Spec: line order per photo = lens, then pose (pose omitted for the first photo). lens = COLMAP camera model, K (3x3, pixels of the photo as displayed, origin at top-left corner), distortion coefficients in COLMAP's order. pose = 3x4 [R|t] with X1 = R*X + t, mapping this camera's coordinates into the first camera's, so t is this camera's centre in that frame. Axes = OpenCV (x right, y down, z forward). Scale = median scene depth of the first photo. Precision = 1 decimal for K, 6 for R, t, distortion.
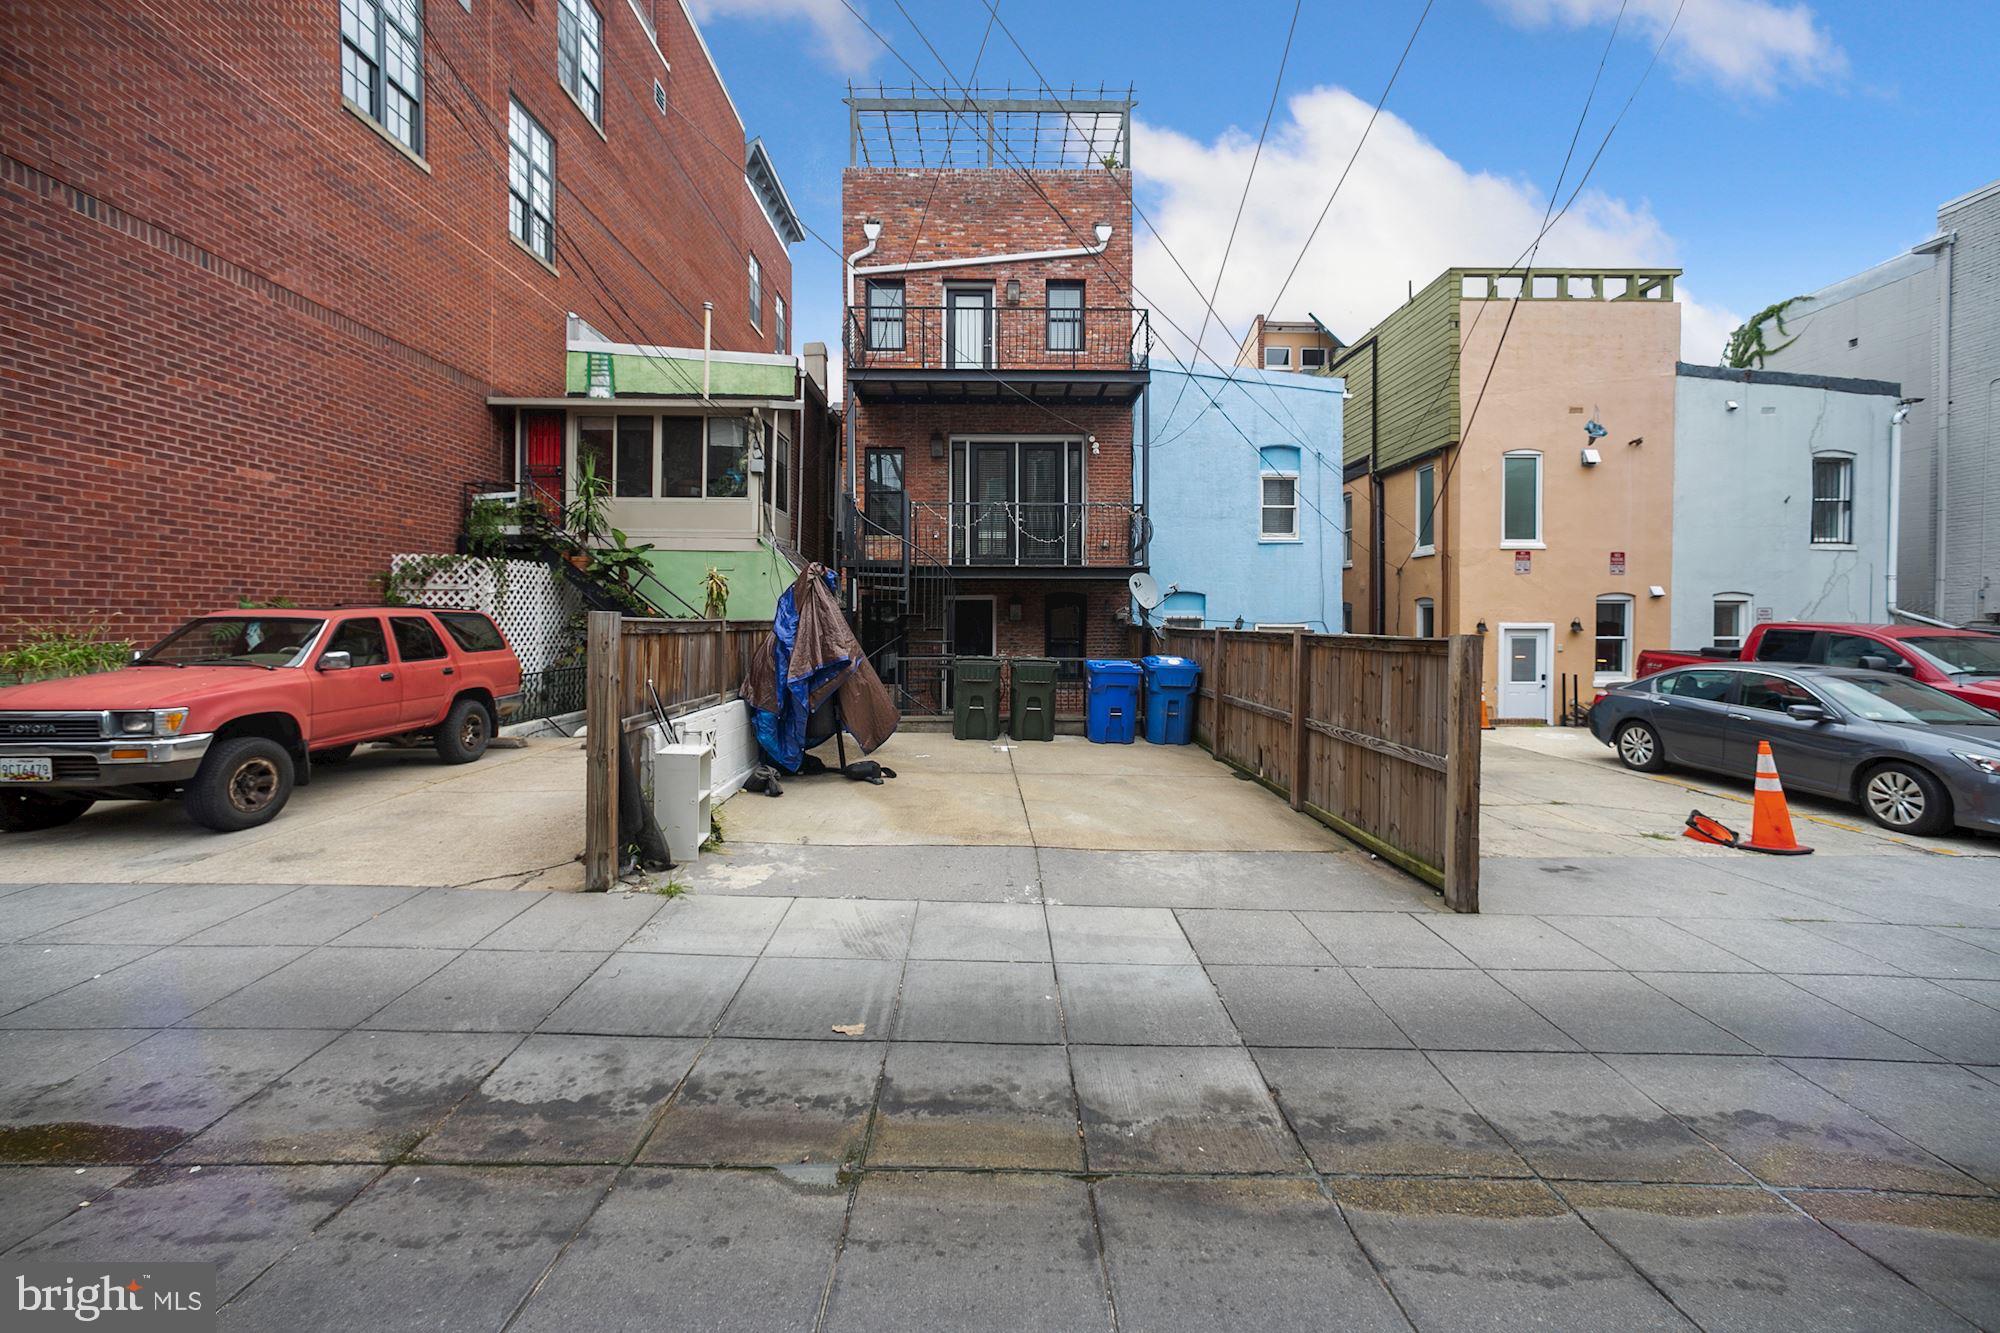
lens RADIAL K [[801.1, 0, 988.1], [0, 801.1, 659.5], [0, 0, 1]] dist [-0.047398, 0.020316]
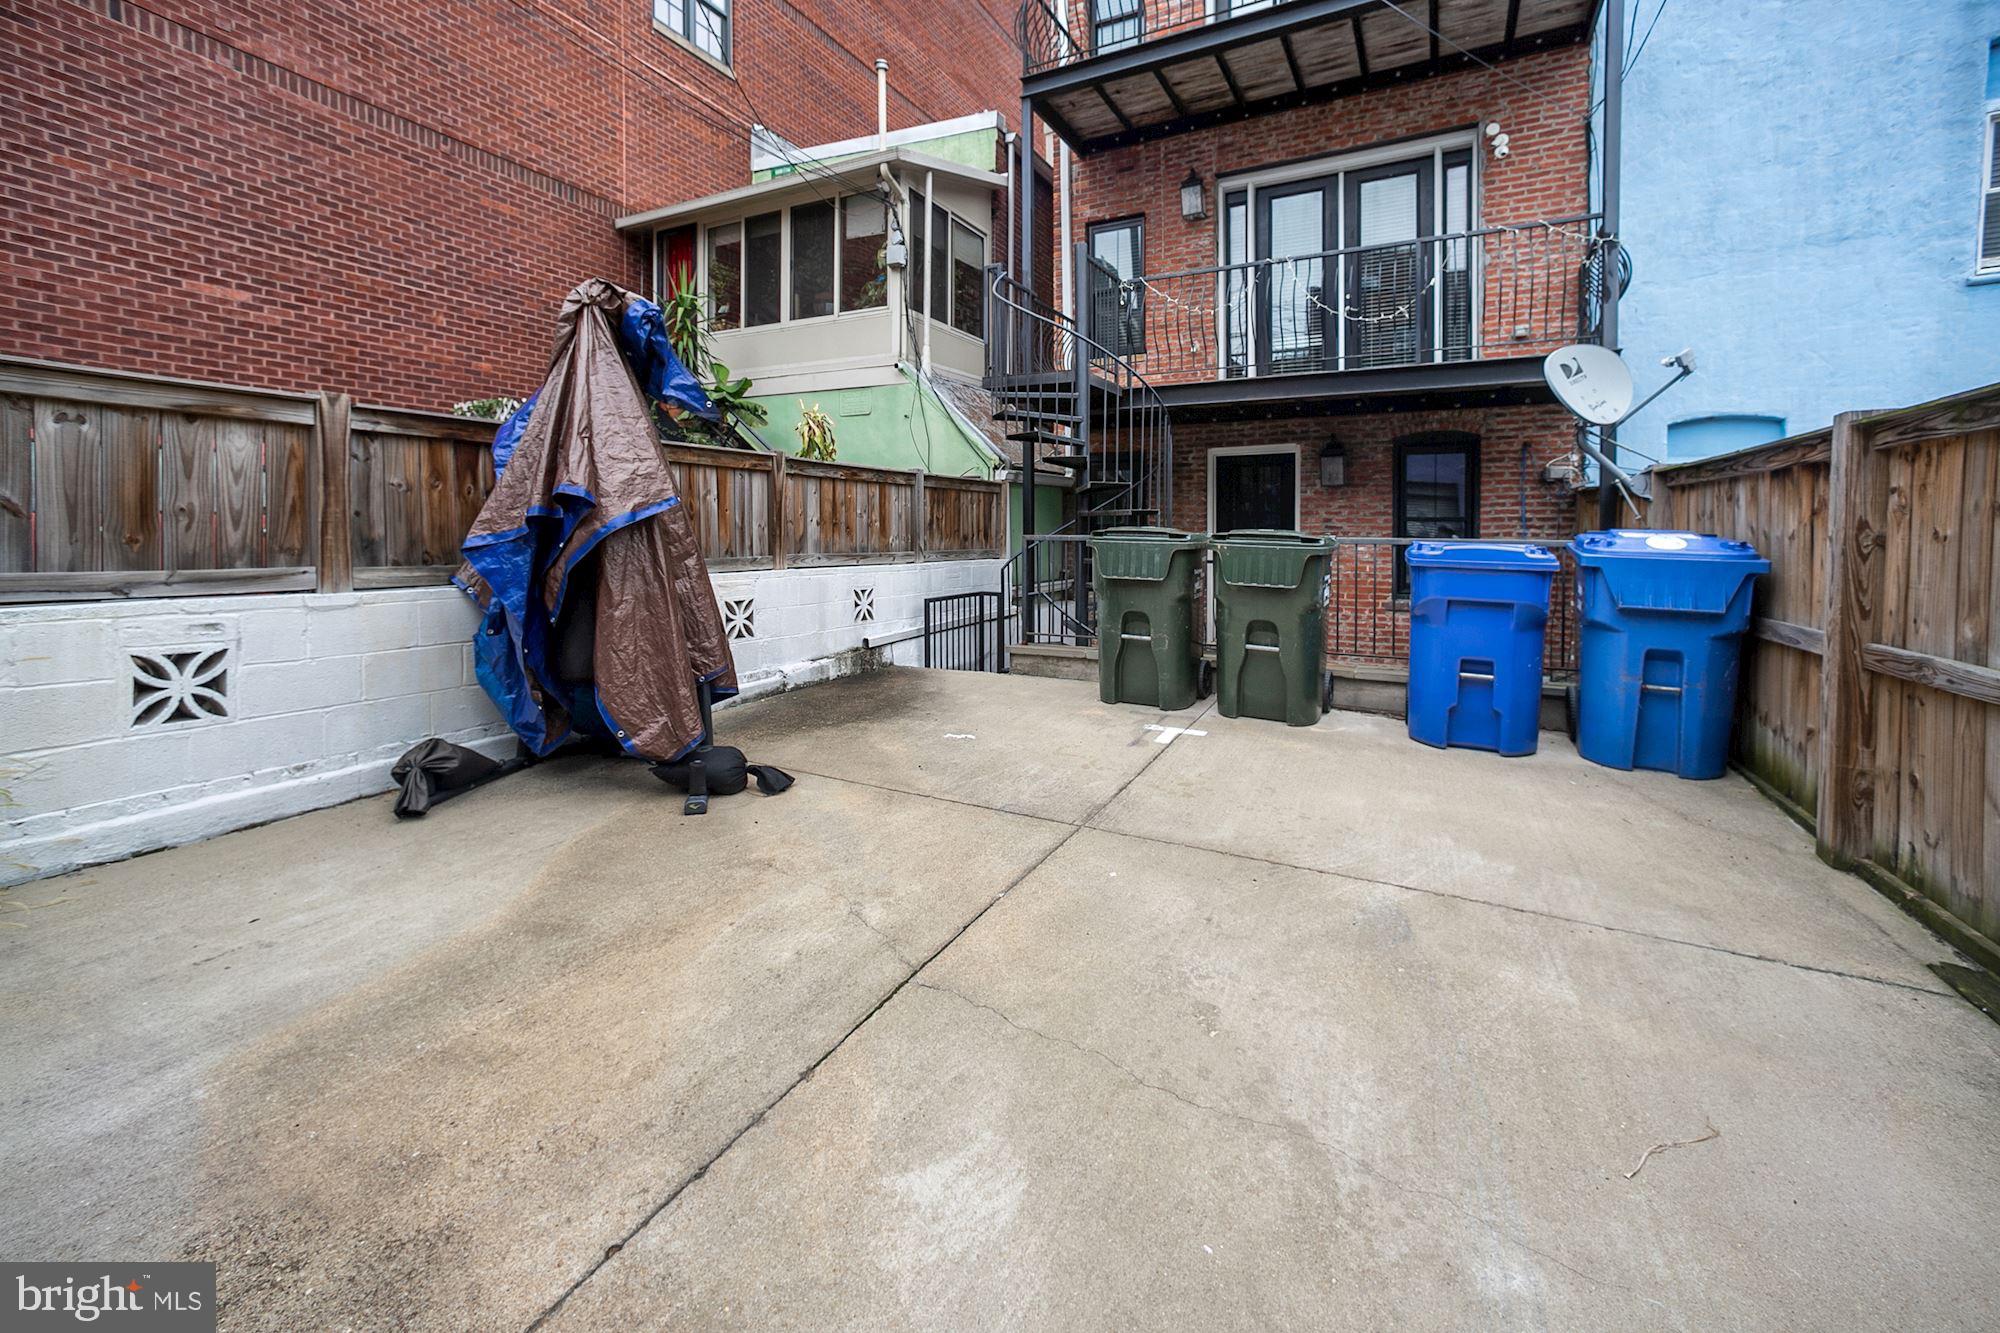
lens RADIAL K [[816.5, 0, 1006.5], [0, 816.5, 560.1], [0, 0, 1]] dist [-0.043113, 0.027160]
pose [[0.877845, 0.016959, -0.478644, 0.131617], [-0.028207, 0.999469, -0.016319, 0.022442], [0.478113, 0.027827, 0.877857, 0.491512]]
